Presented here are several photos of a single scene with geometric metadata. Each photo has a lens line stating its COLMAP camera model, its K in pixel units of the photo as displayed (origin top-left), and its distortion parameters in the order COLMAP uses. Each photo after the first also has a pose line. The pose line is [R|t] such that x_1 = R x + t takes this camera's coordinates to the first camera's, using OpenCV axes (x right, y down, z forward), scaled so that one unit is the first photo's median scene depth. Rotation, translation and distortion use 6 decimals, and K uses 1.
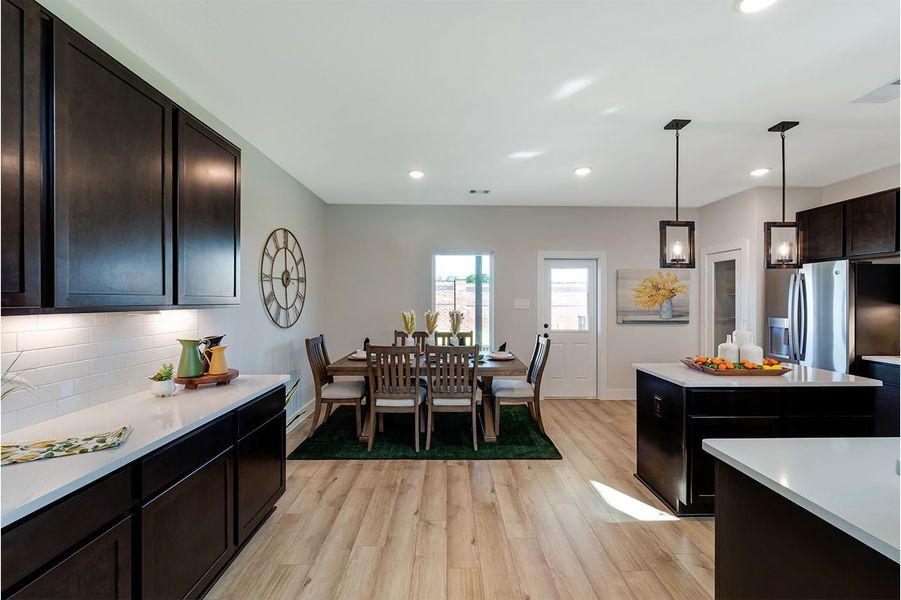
lens RADIAL K [[360.7, 0, 448.9], [0, 360.7, 301.0], [0, 0, 1]] dist [-0.000585, -0.000345]
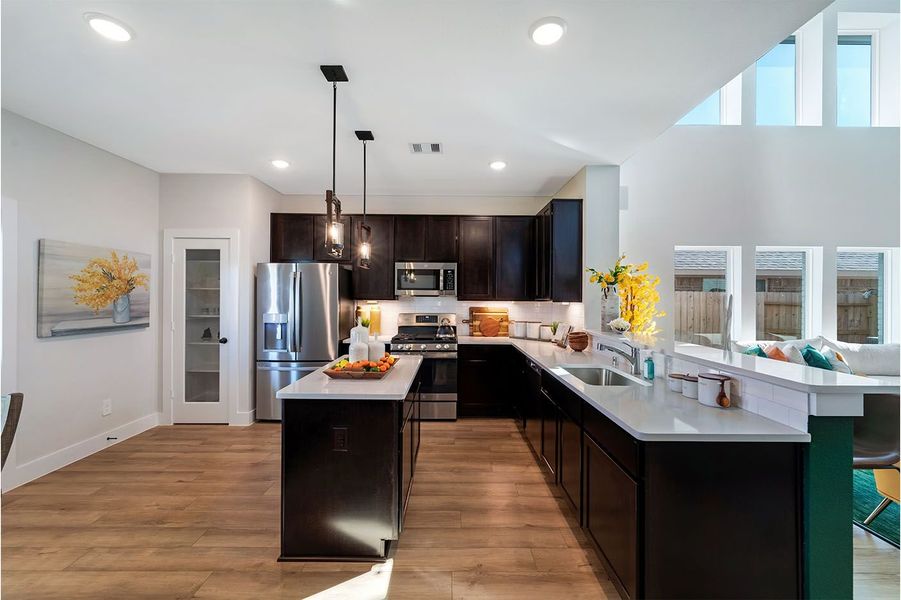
lens RADIAL K [[366.6, 0, 442.8], [0, 366.6, 298.6], [0, 0, 1]] dist [-0.000411, -0.000141]
pose [[0.000033, -0.003940, 0.999992, -0.087470], [-0.002217, 0.999990, 0.003940, -0.000148], [-0.999998, -0.002217, 0.000024, 0.396071]]
